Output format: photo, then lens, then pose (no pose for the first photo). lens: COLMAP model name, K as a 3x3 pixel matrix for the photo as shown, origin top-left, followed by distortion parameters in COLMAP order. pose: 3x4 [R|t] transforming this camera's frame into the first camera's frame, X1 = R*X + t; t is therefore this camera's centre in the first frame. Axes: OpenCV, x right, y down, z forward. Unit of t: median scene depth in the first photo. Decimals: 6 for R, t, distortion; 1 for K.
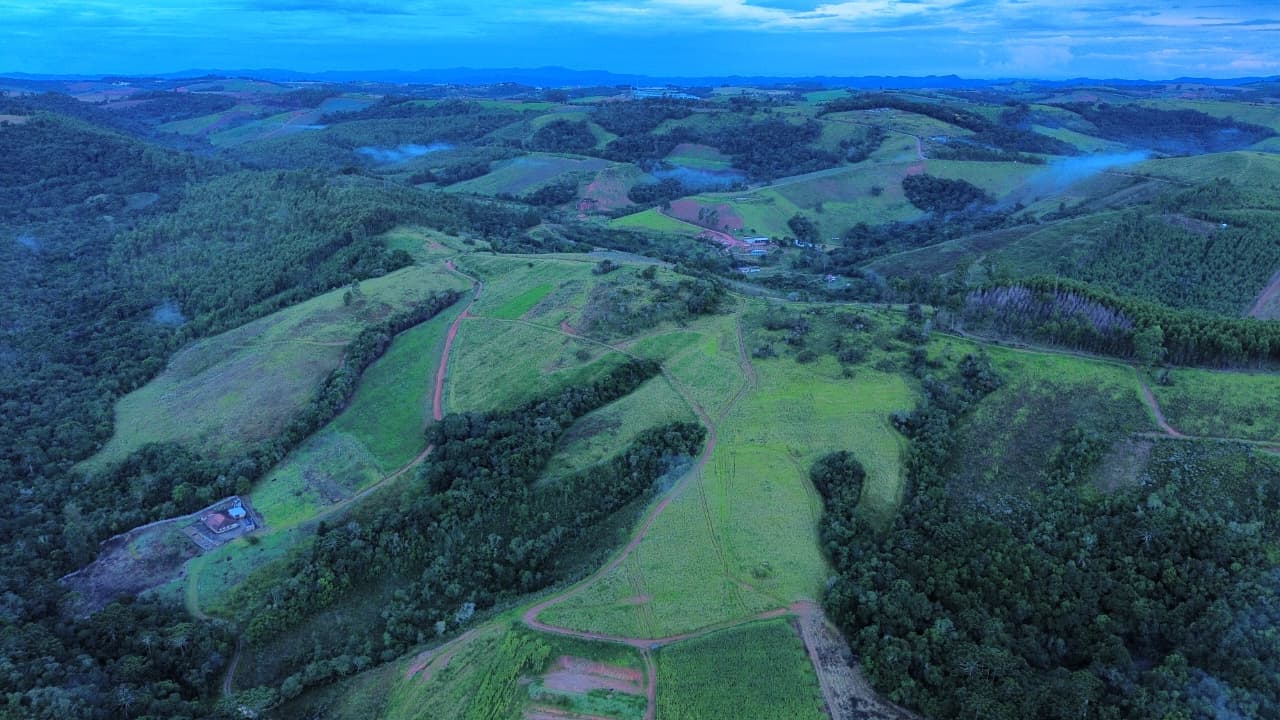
lens RADIAL K [[902.8, 0, 642.1], [0, 902.8, 354.1], [0, 0, 1]] dist [0.069470, -0.058794]
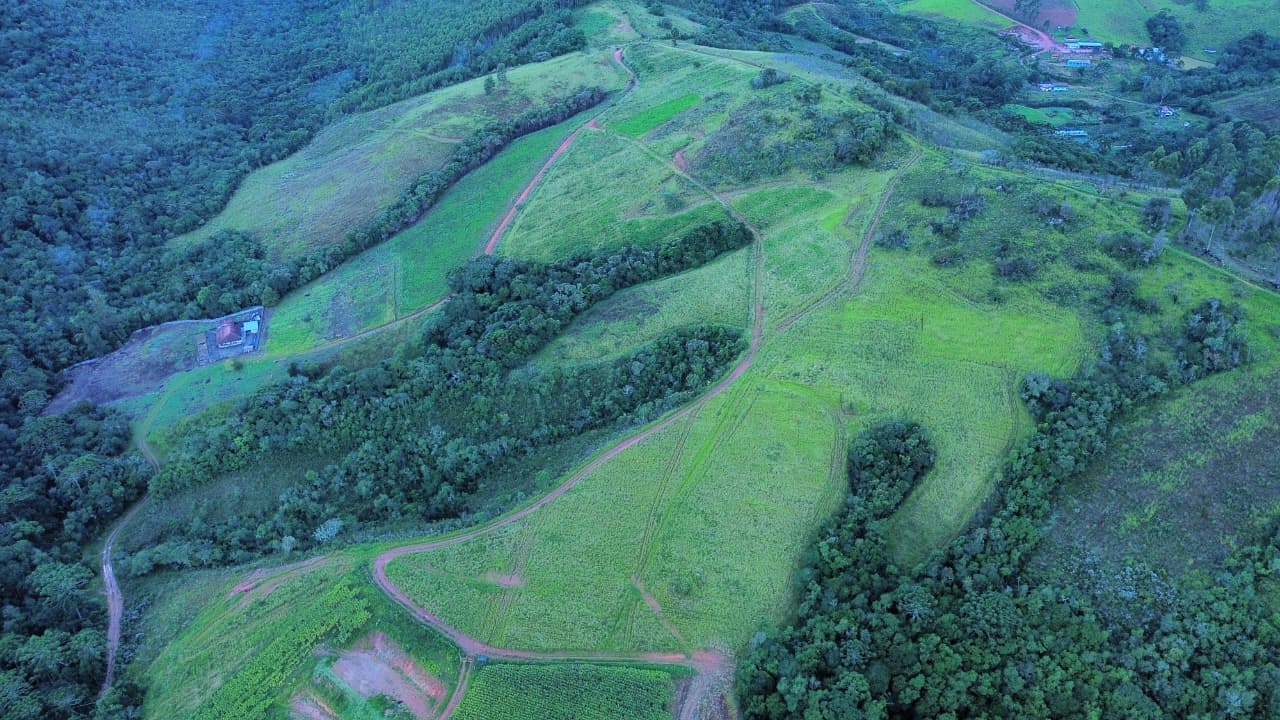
lens RADIAL K [[902.8, 0, 635.6], [0, 902.8, 369.2], [0, 0, 1]] dist [0.069470, -0.058794]
pose [[0.920645, 0.206765, -0.331150, 0.205030], [-0.116945, 0.955342, 0.271376, -0.073533], [0.372472, -0.211115, 0.903712, 0.272037]]
